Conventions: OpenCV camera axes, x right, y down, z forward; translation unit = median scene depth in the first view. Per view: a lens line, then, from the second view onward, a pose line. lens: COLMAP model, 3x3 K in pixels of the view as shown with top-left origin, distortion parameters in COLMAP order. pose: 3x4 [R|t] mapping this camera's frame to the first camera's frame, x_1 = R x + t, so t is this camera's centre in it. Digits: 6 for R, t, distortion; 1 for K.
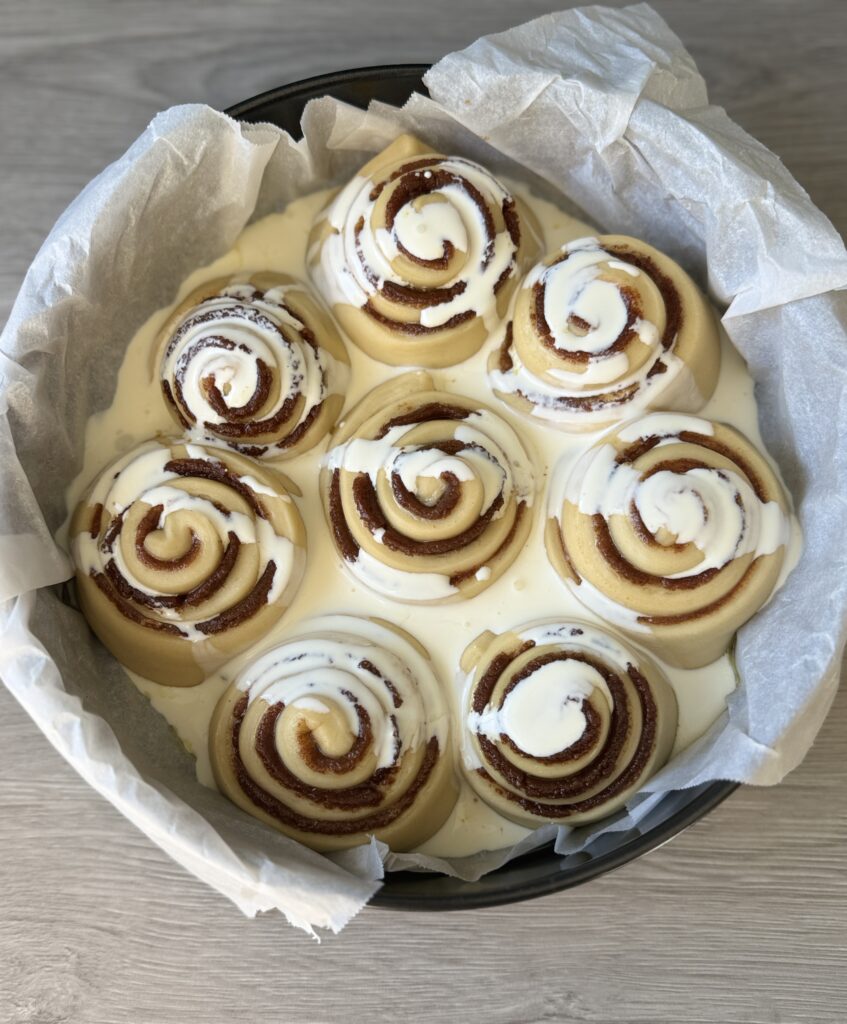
lens RADIAL K [[1979.0, 0, 426.4], [0, 1979.0, 565.9], [0, 0, 1]] dist [-0.115187, -0.266473]
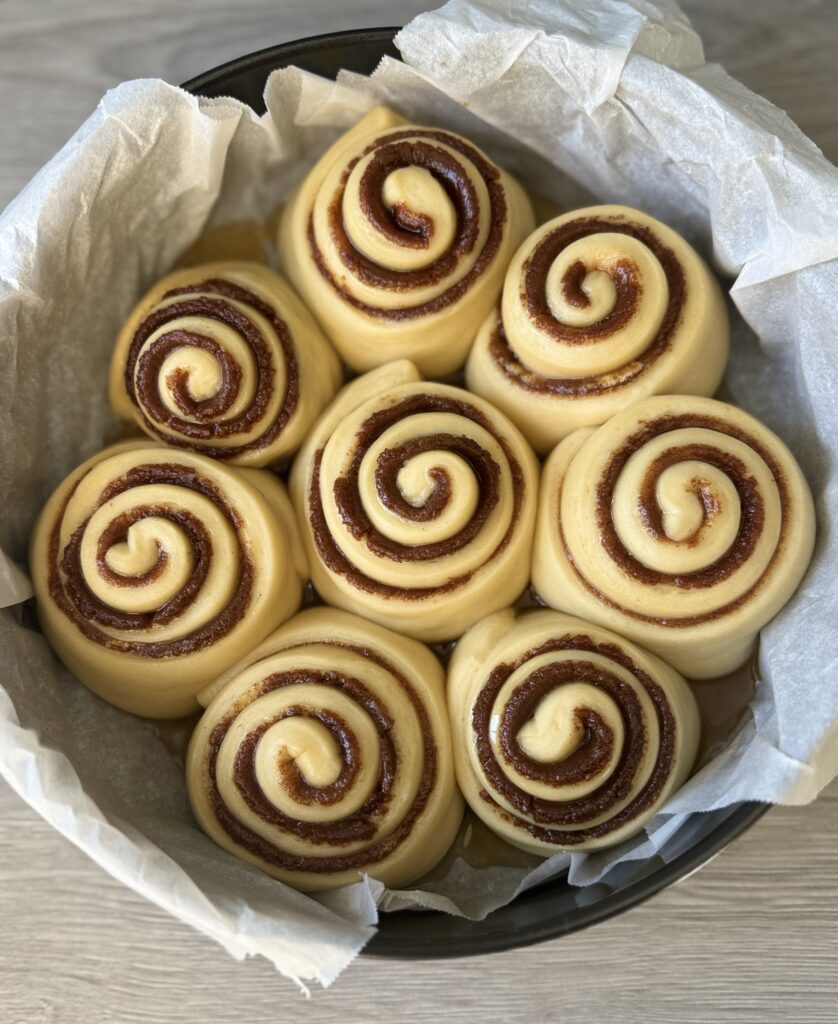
lens RADIAL K [[1808.5, 0, 419.0], [0, 1808.5, 512.0], [0, 0, 1]] dist [-0.037720, -0.494263]
pose [[0.999245, -0.035055, -0.016758, 0.016349], [0.034552, 0.998970, -0.029405, -0.003139], [0.017772, 0.028804, 0.999427, 0.165161]]
